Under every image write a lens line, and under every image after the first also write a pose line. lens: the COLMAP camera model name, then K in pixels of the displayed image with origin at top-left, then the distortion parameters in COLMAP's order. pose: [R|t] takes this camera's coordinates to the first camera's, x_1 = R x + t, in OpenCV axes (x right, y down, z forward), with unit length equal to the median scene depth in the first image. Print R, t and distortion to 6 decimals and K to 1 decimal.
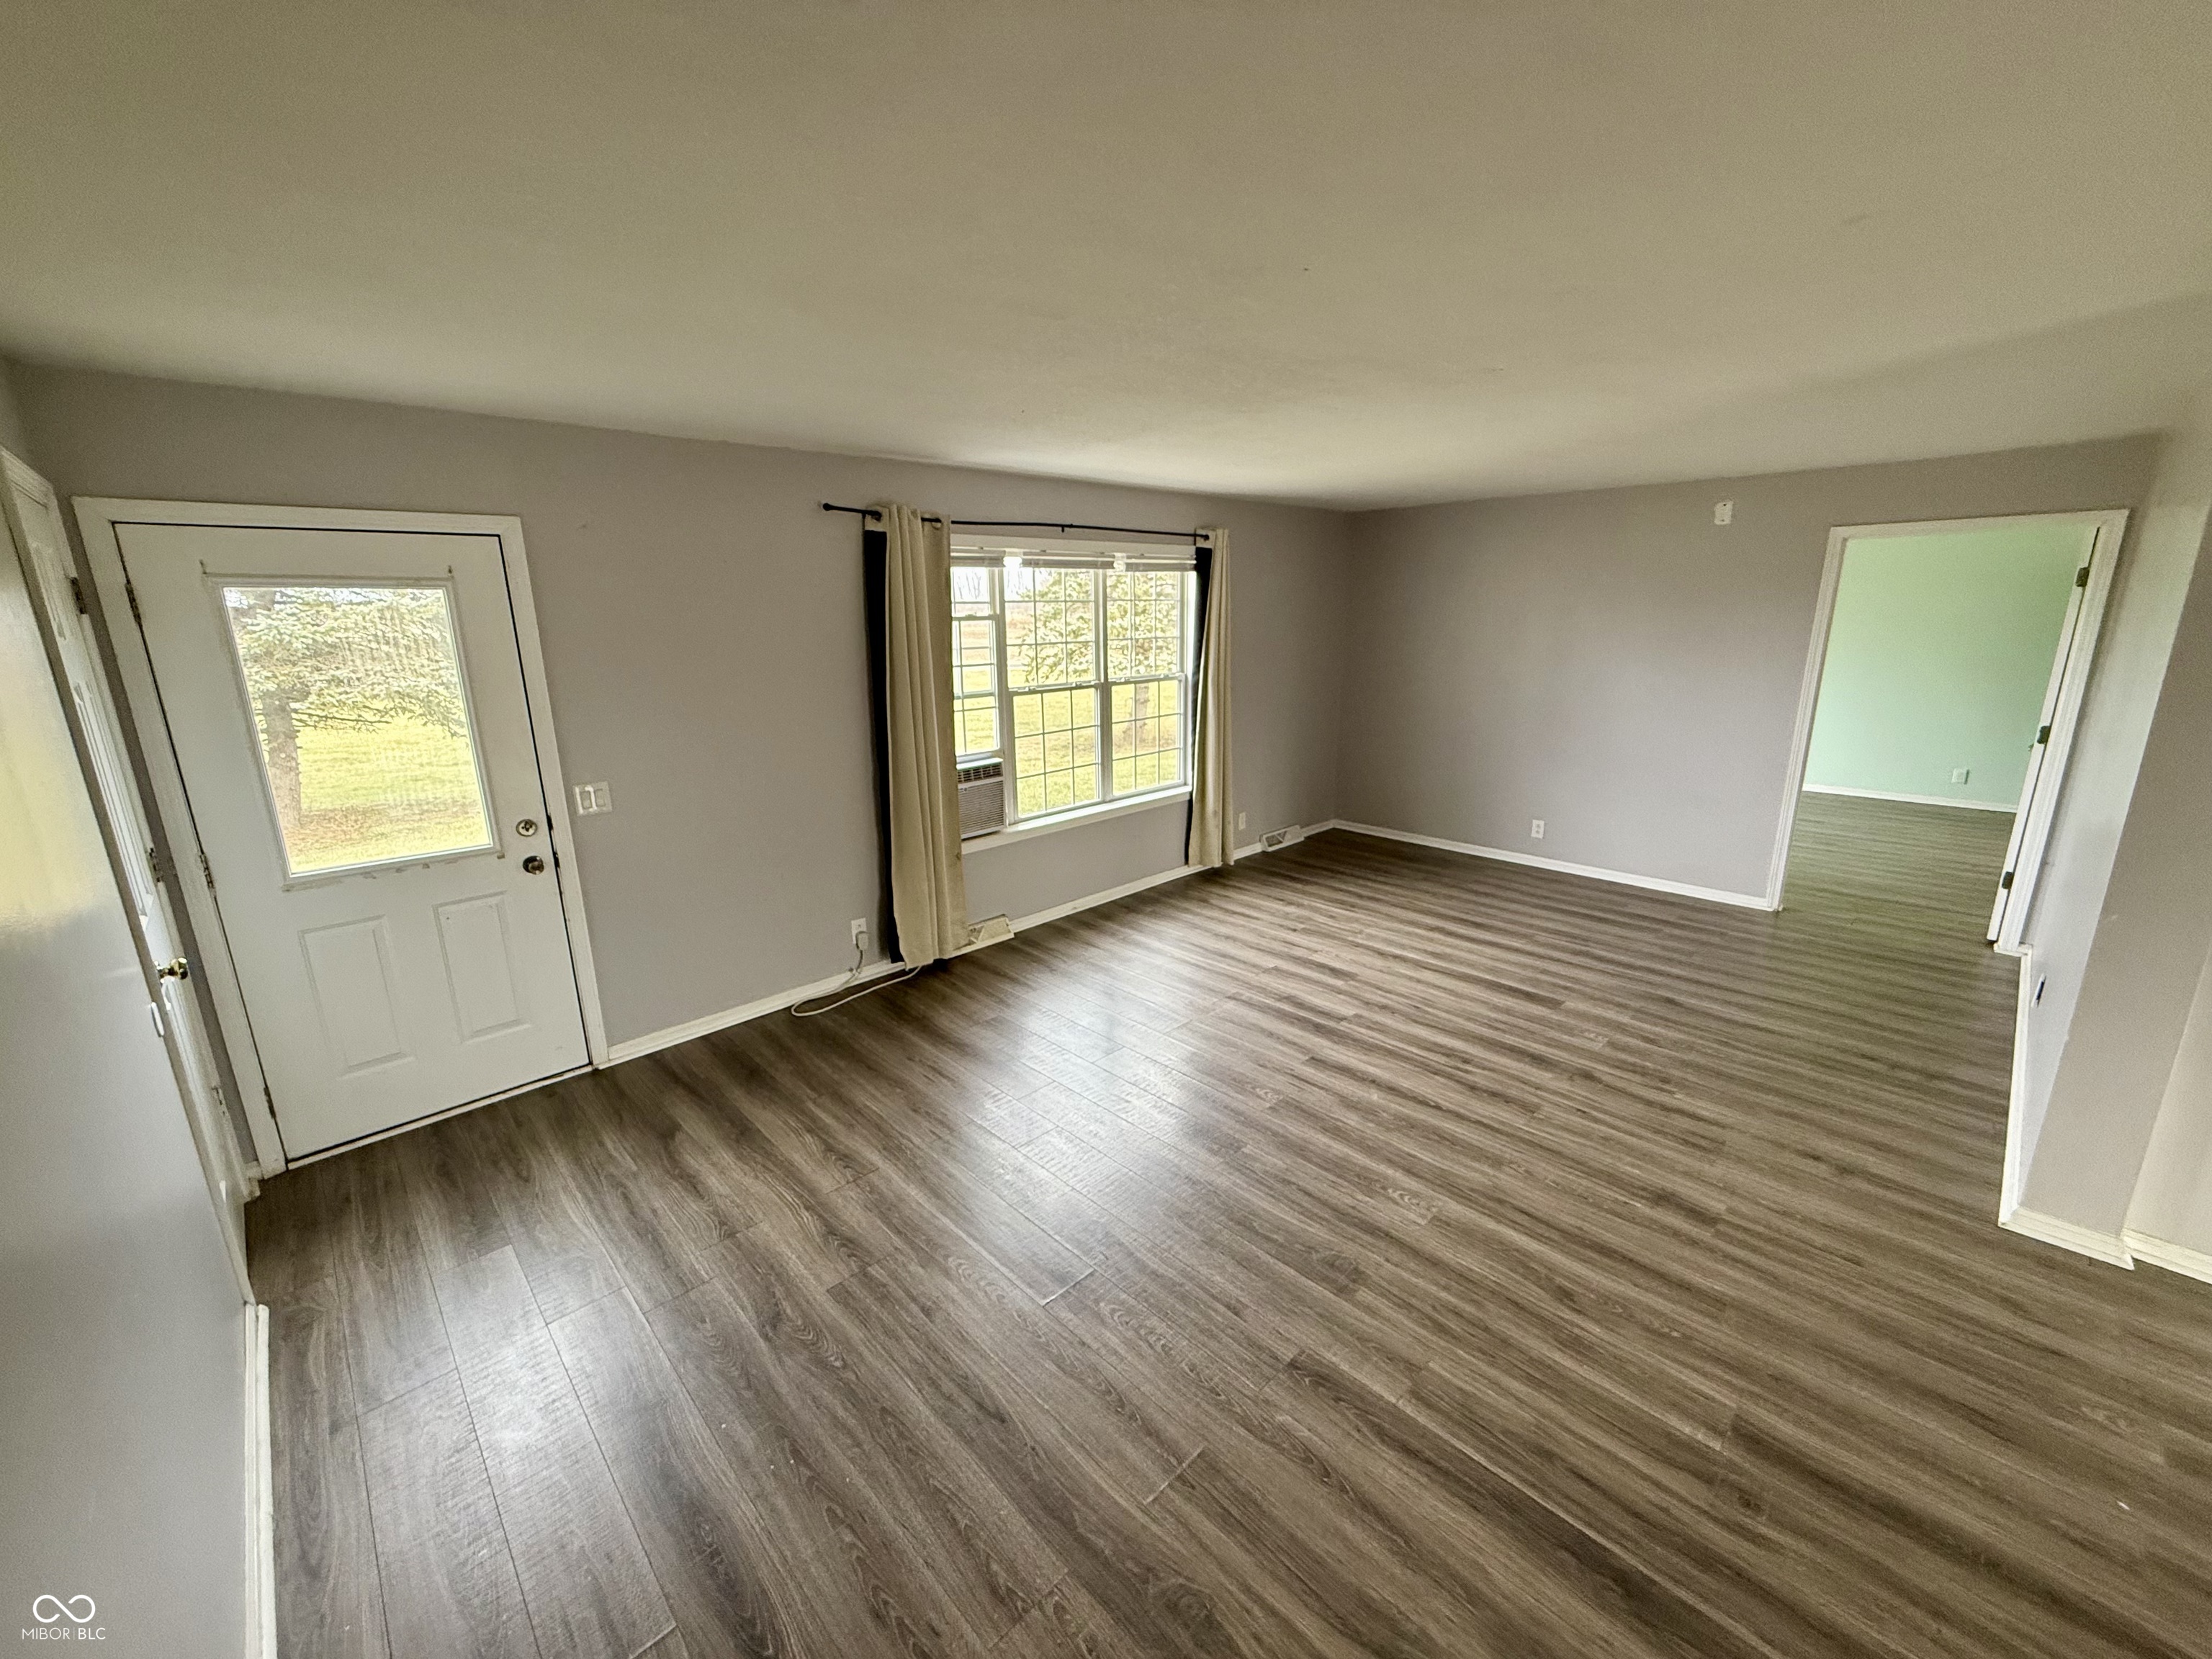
lens RADIAL K [[880.3, 0, 1099.4], [0, 880.3, 820.3], [0, 0, 1]] dist [0.000938, -0.000287]
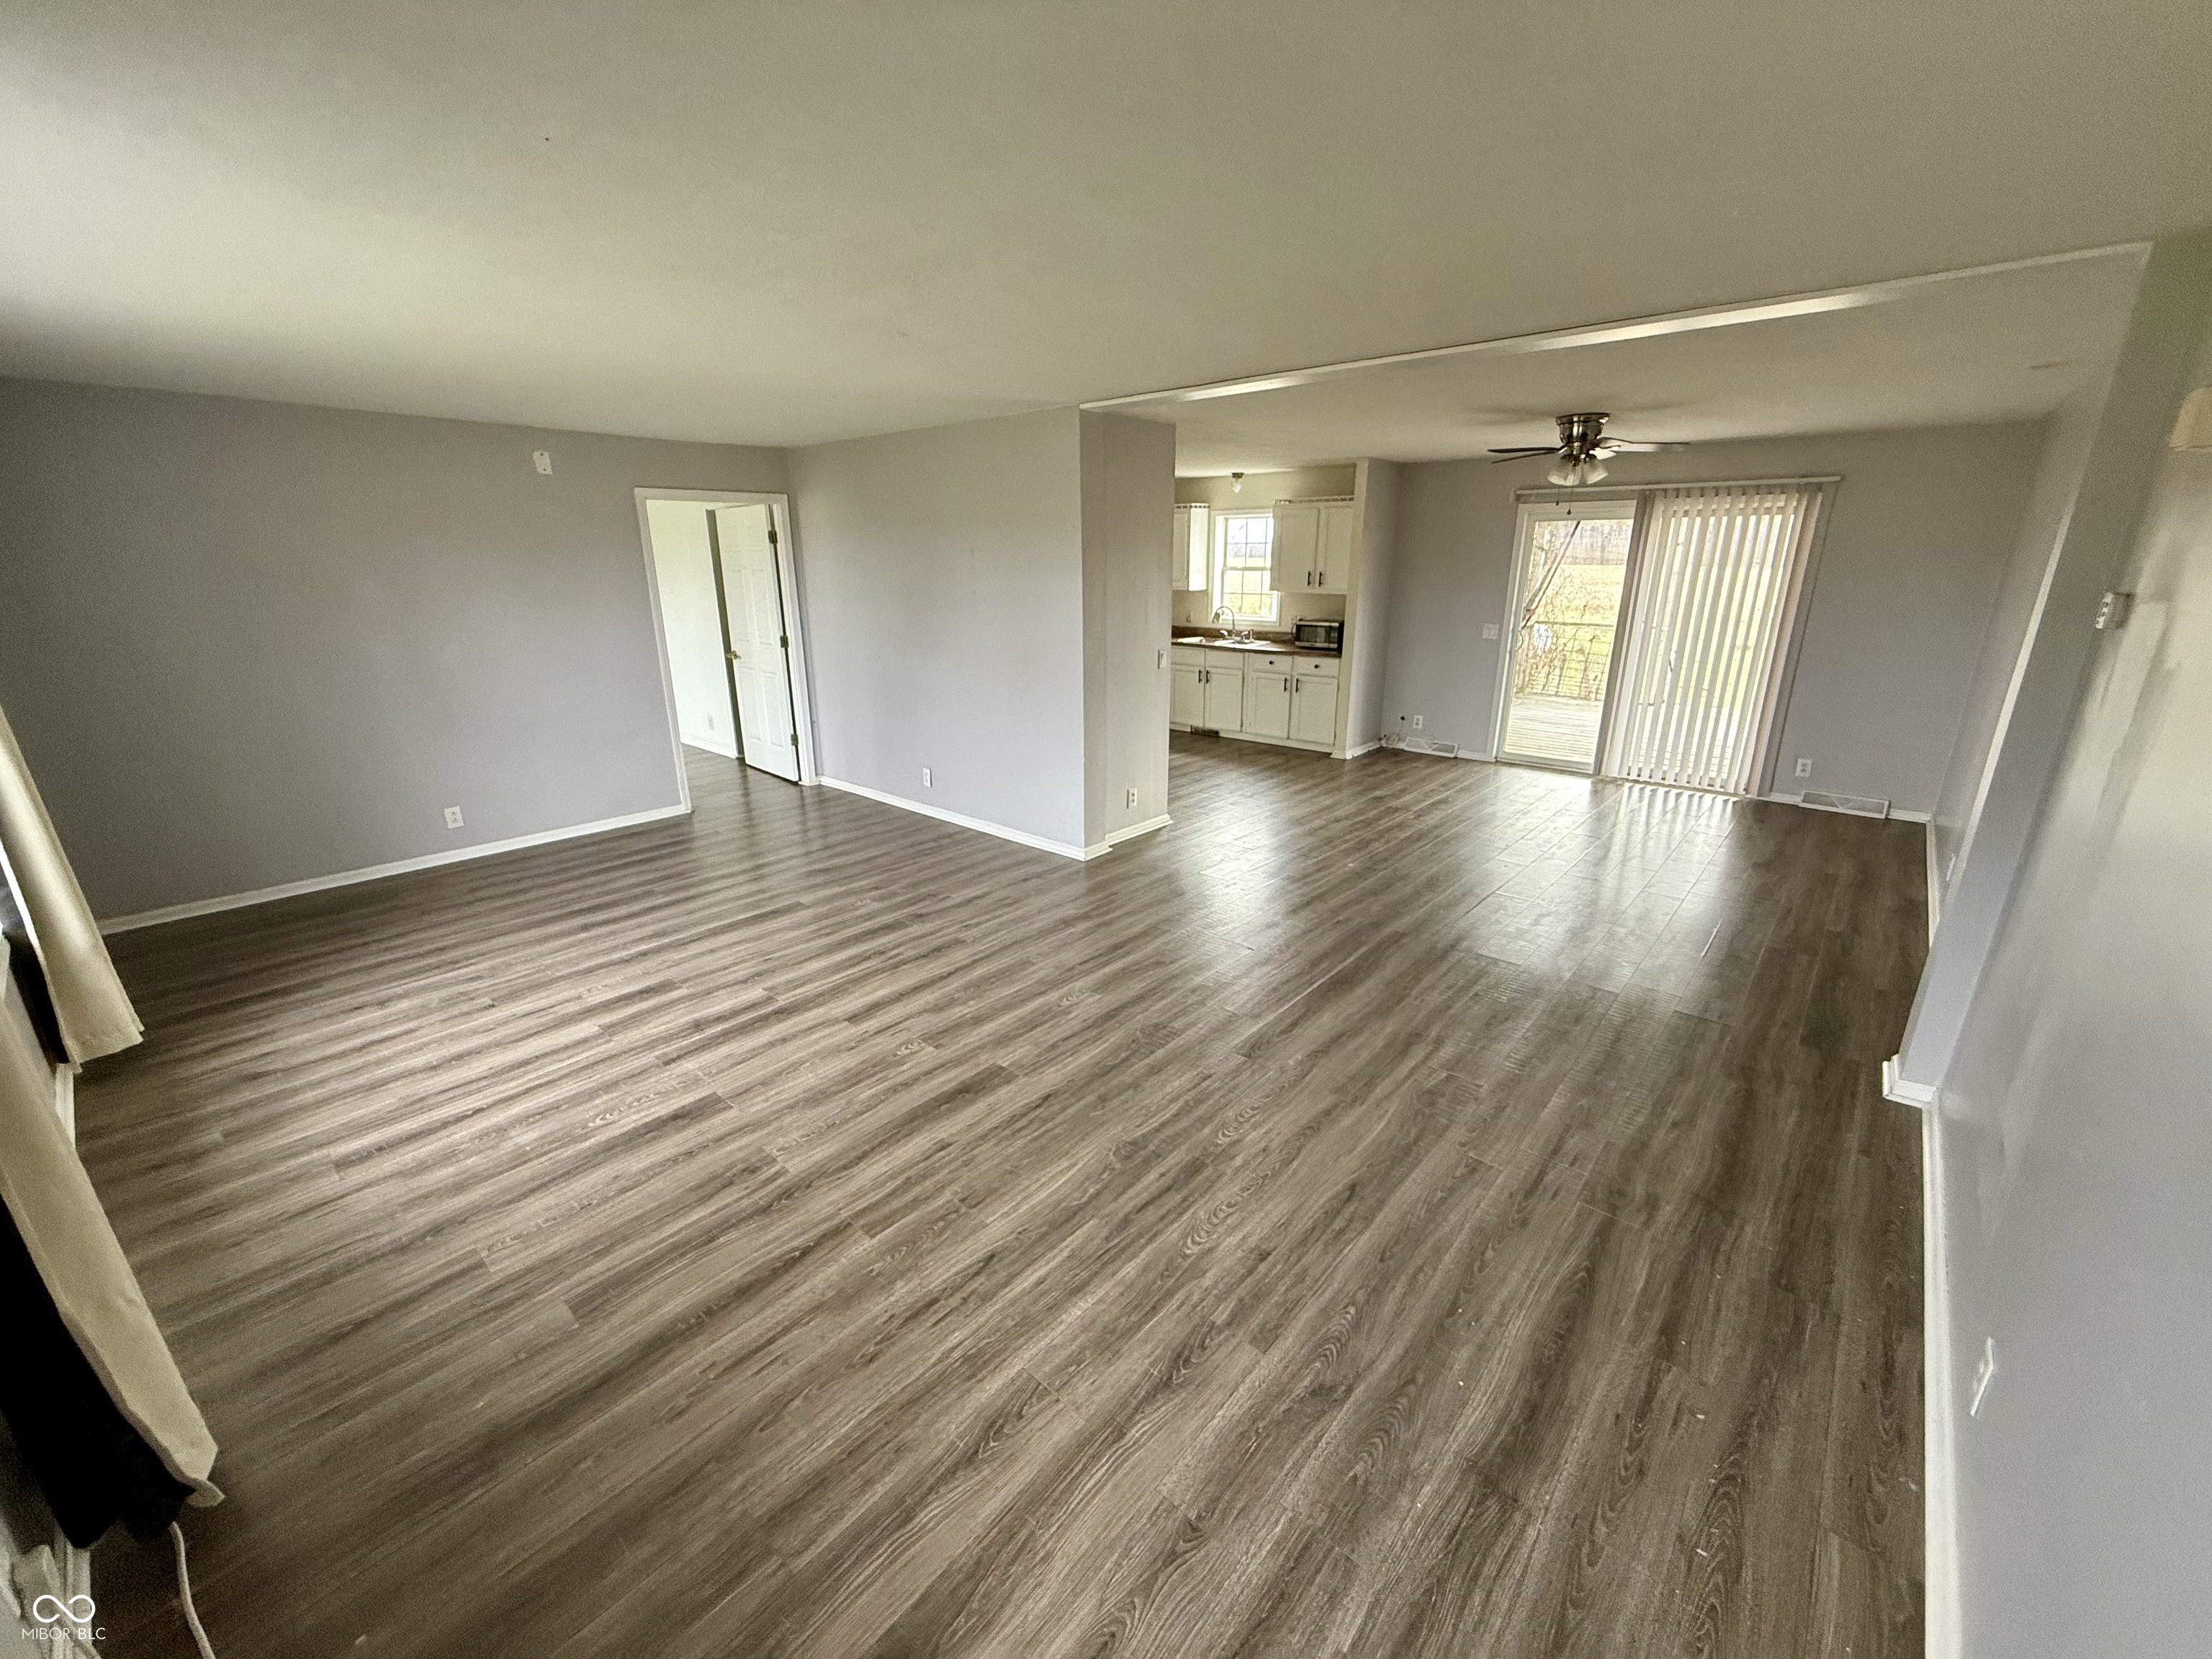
lens RADIAL K [[880.3, 0, 1095.6], [0, 880.3, 823.0], [0, 0, 1]] dist [0.000938, -0.000287]
pose [[-0.080009, -0.275256, 0.958036, -0.619398], [0.238948, 0.927797, 0.286523, -0.134770], [-0.967730, 0.251846, -0.008461, 0.670476]]
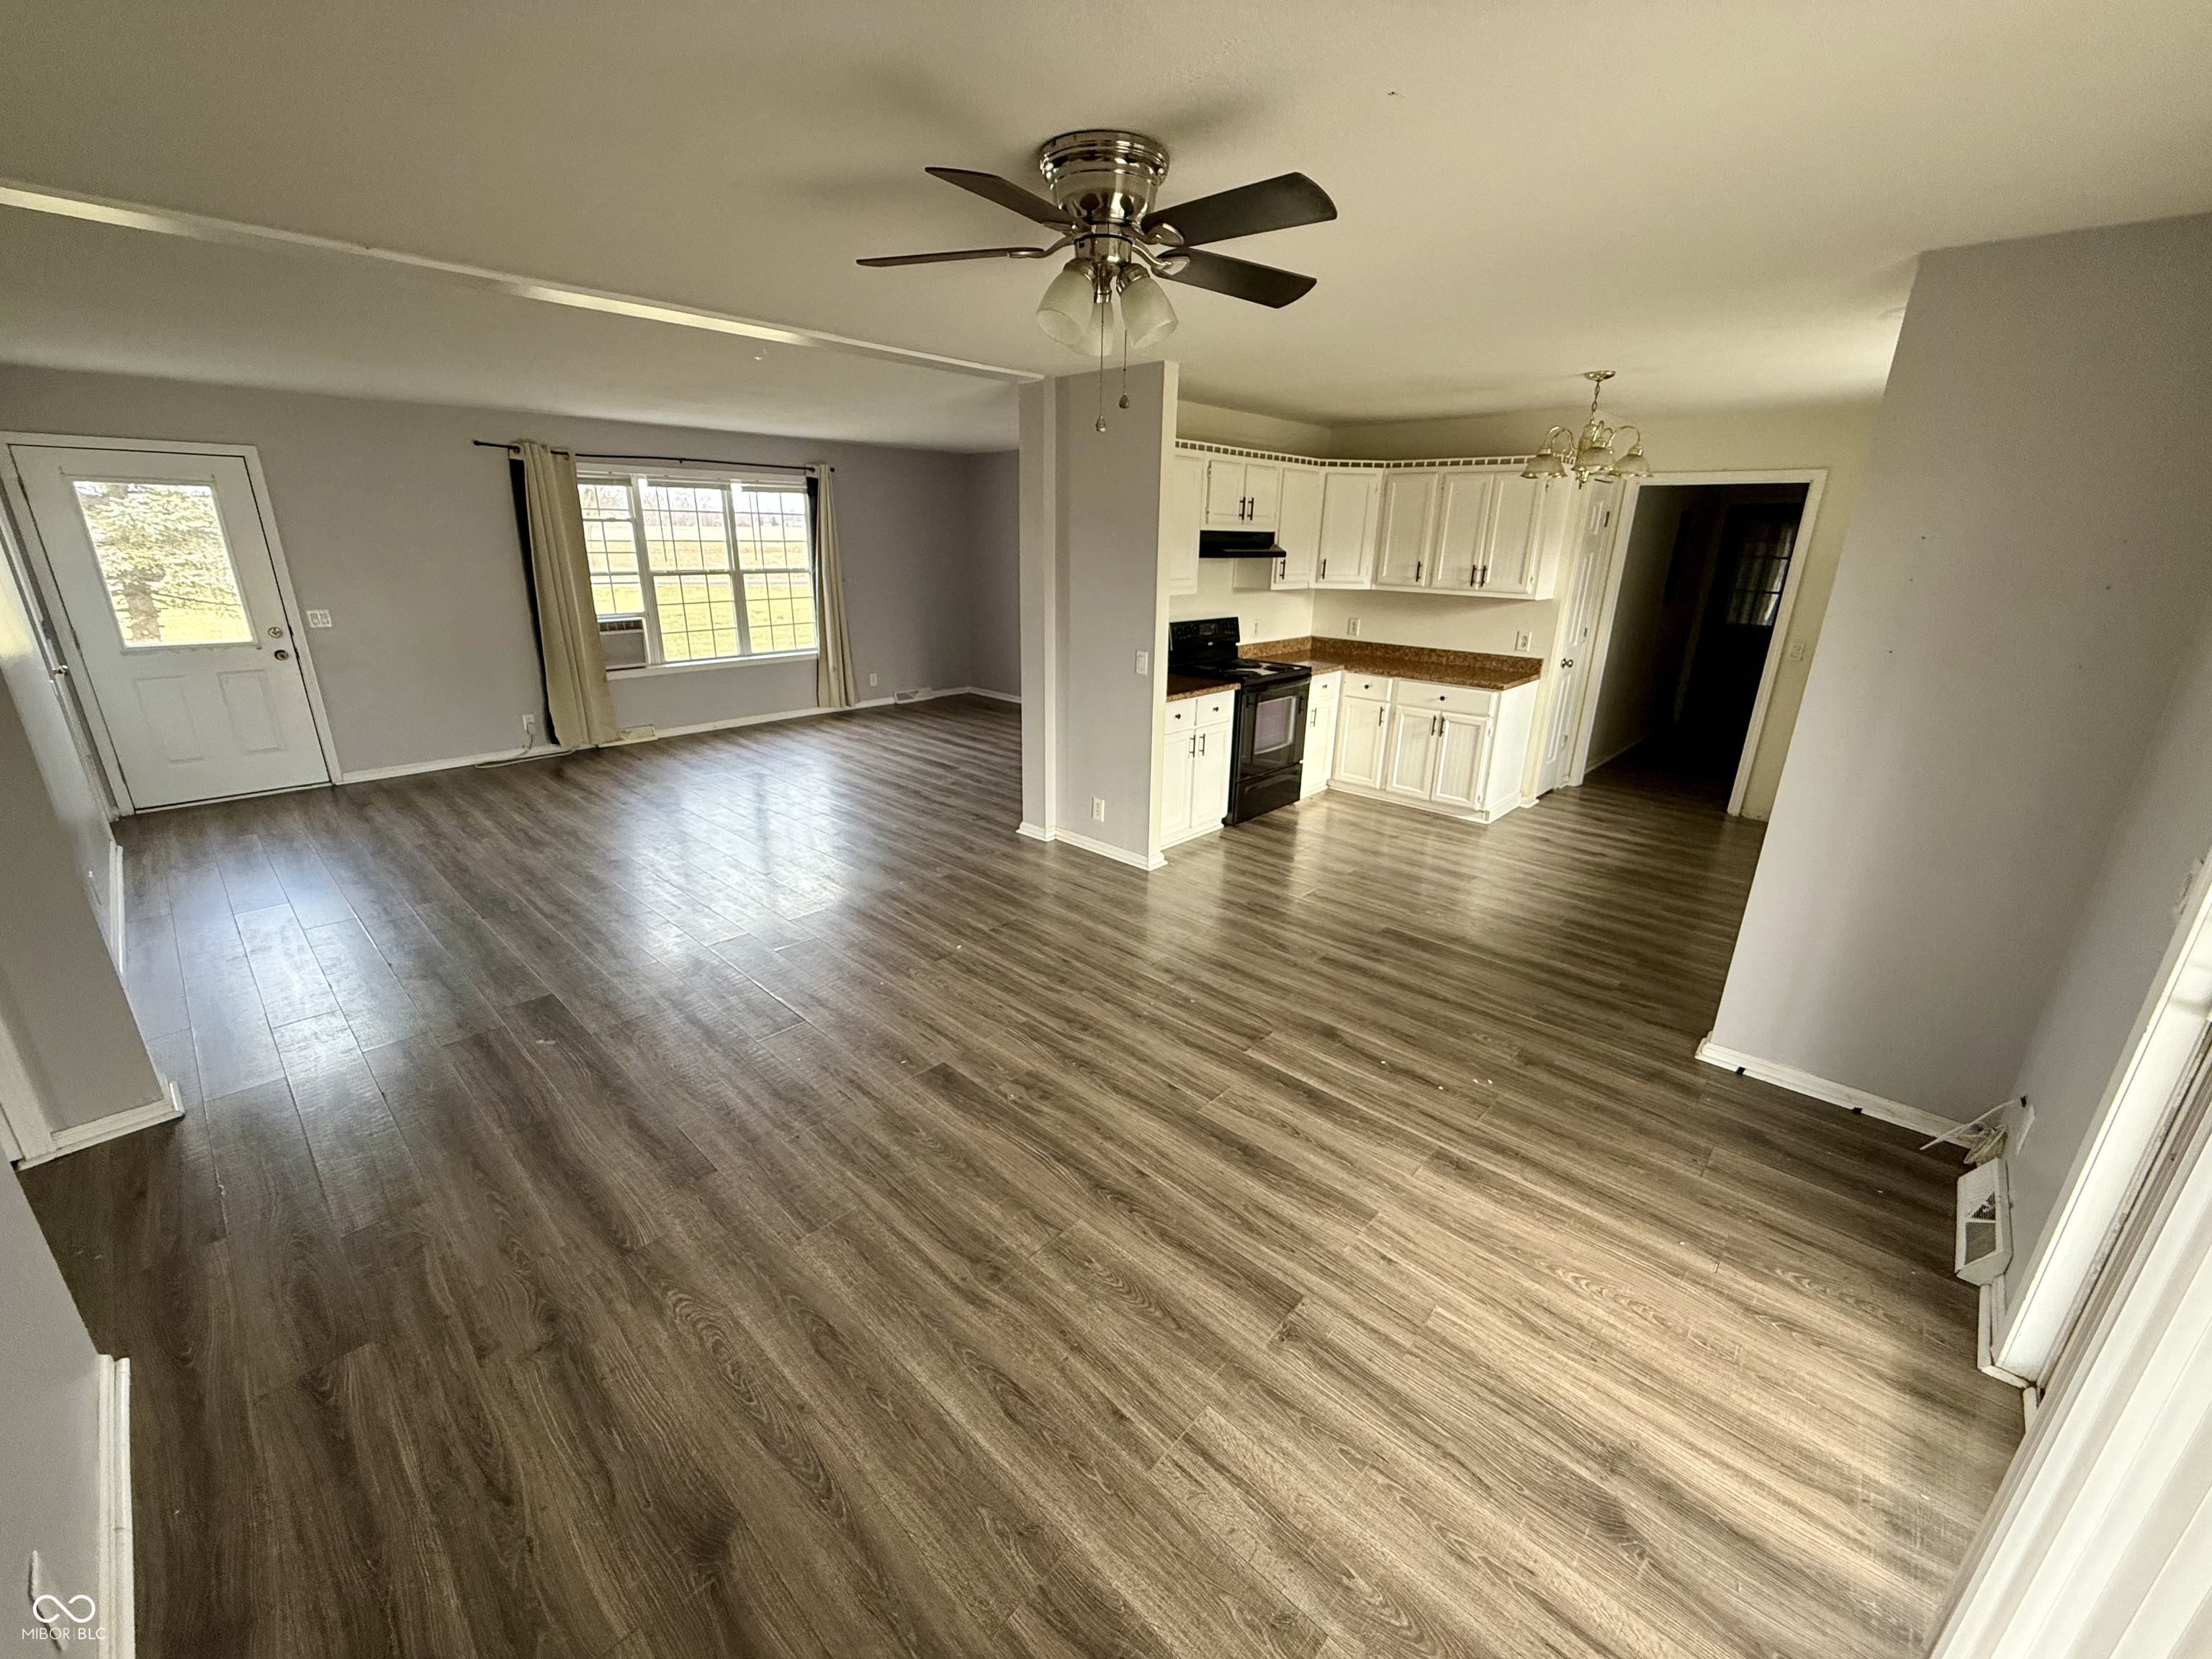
lens RADIAL K [[880.3, 0, 1101.0], [0, 880.3, 821.5], [0, 0, 1]] dist [0.000938, -0.000287]
pose [[0.997775, 0.013373, 0.065314, 0.753849], [-0.018633, 0.996573, 0.080596, 0.184302], [-0.064012, -0.081634, 0.994605, -0.745153]]
